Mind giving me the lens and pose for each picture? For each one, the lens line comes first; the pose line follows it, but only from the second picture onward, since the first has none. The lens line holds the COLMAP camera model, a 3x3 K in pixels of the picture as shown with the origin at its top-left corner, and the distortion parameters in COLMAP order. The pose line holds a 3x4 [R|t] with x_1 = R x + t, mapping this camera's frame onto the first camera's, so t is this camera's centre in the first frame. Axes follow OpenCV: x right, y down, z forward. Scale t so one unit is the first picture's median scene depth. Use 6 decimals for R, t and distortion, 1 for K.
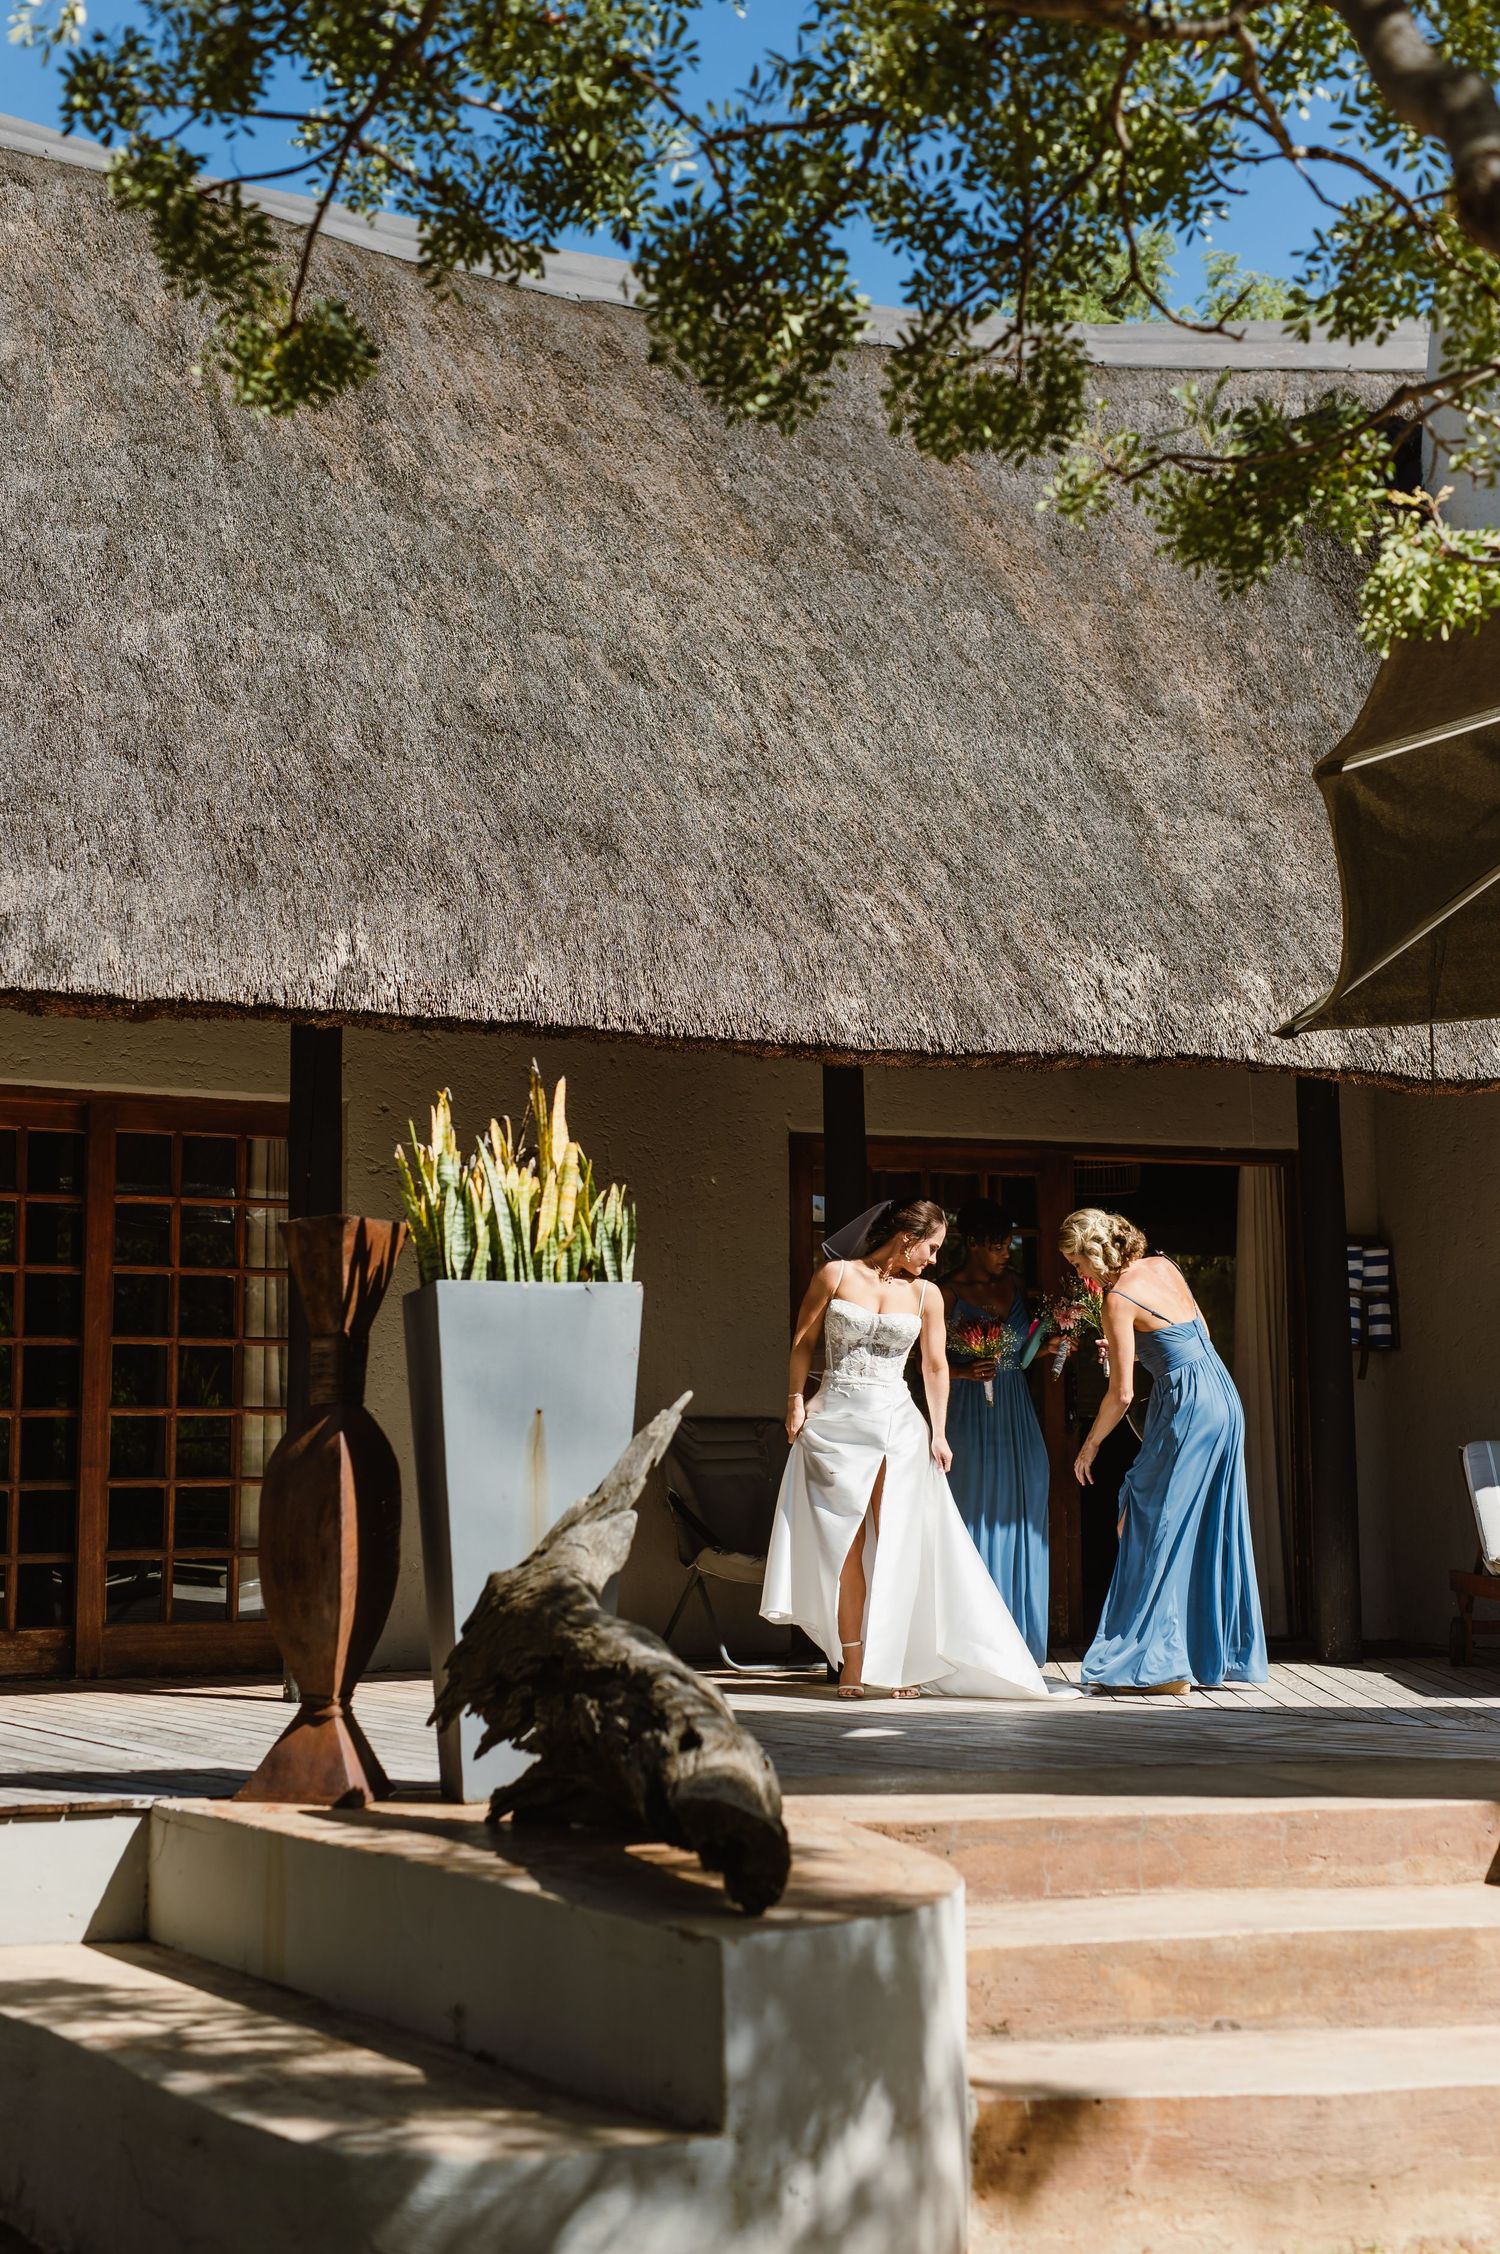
lens RADIAL K [[3151.1, 0, 788.8], [0, 3151.1, 1125.6], [0, 0, 1]] dist [0.067209, 0.593008]
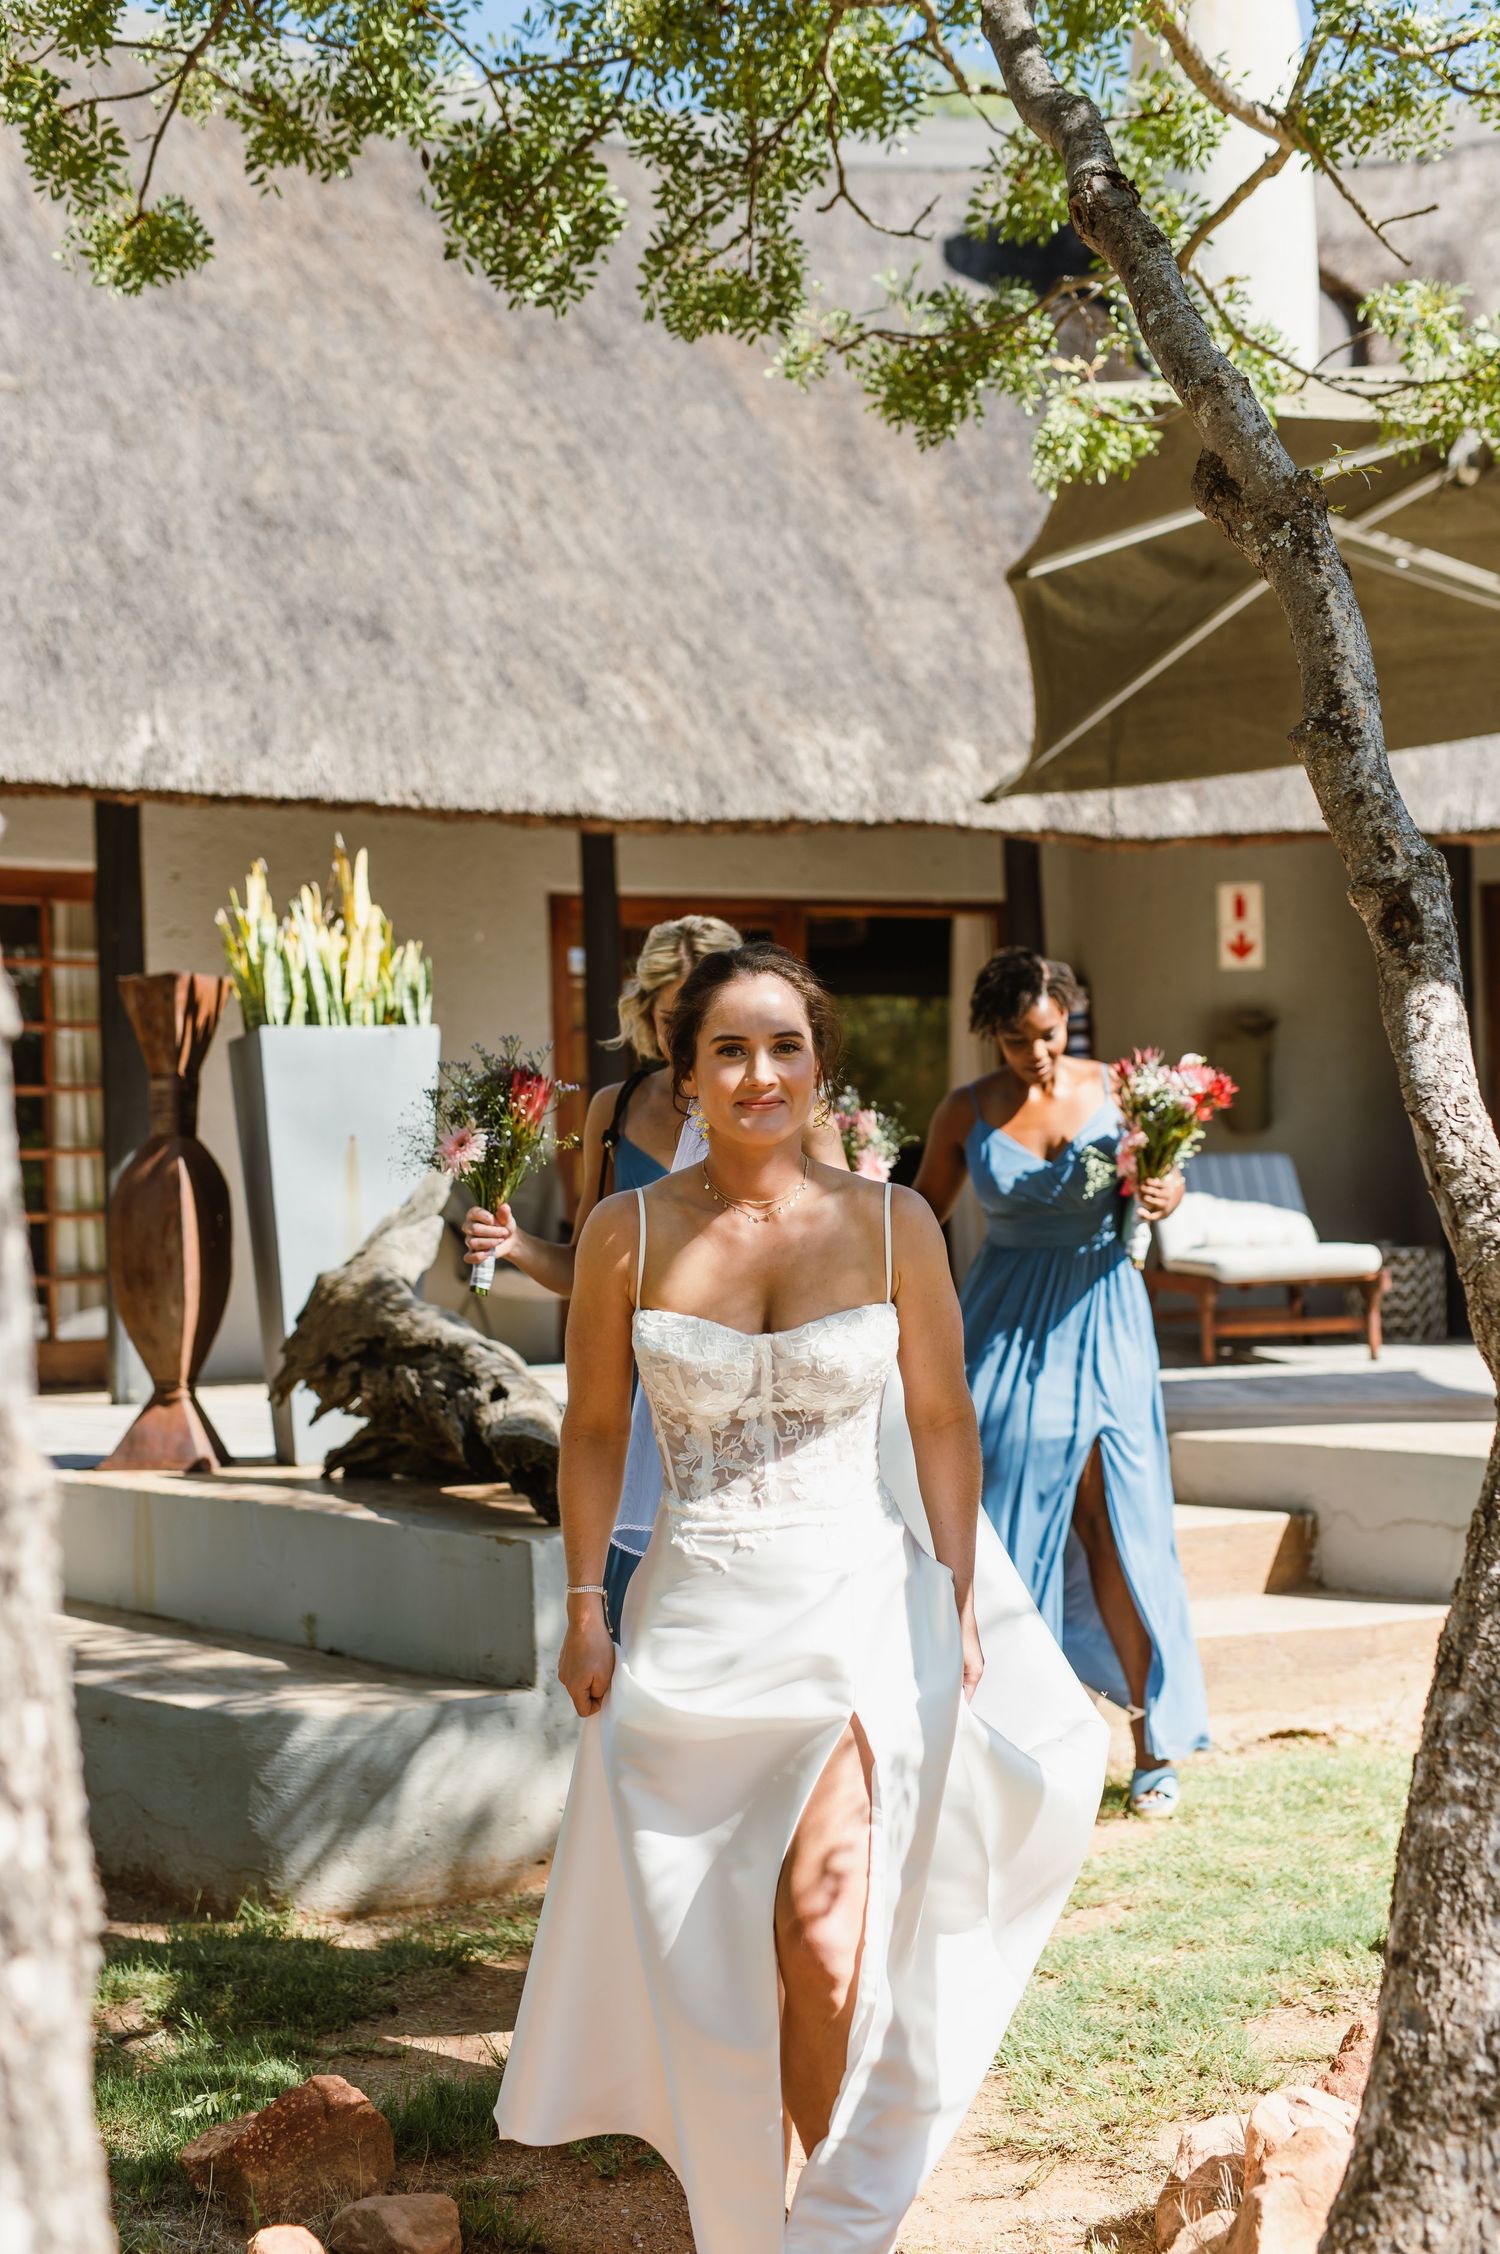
lens RADIAL K [[3167.5, 0, 748.6], [0, 3167.5, 1215.6], [0, 0, 1]] dist [-0.023425, 0.779168]
pose [[0.997330, -0.020634, 0.070052, -0.017845], [0.013083, 0.994218, 0.106584, -0.004719], [-0.071846, -0.105383, 0.991833, -0.211671]]
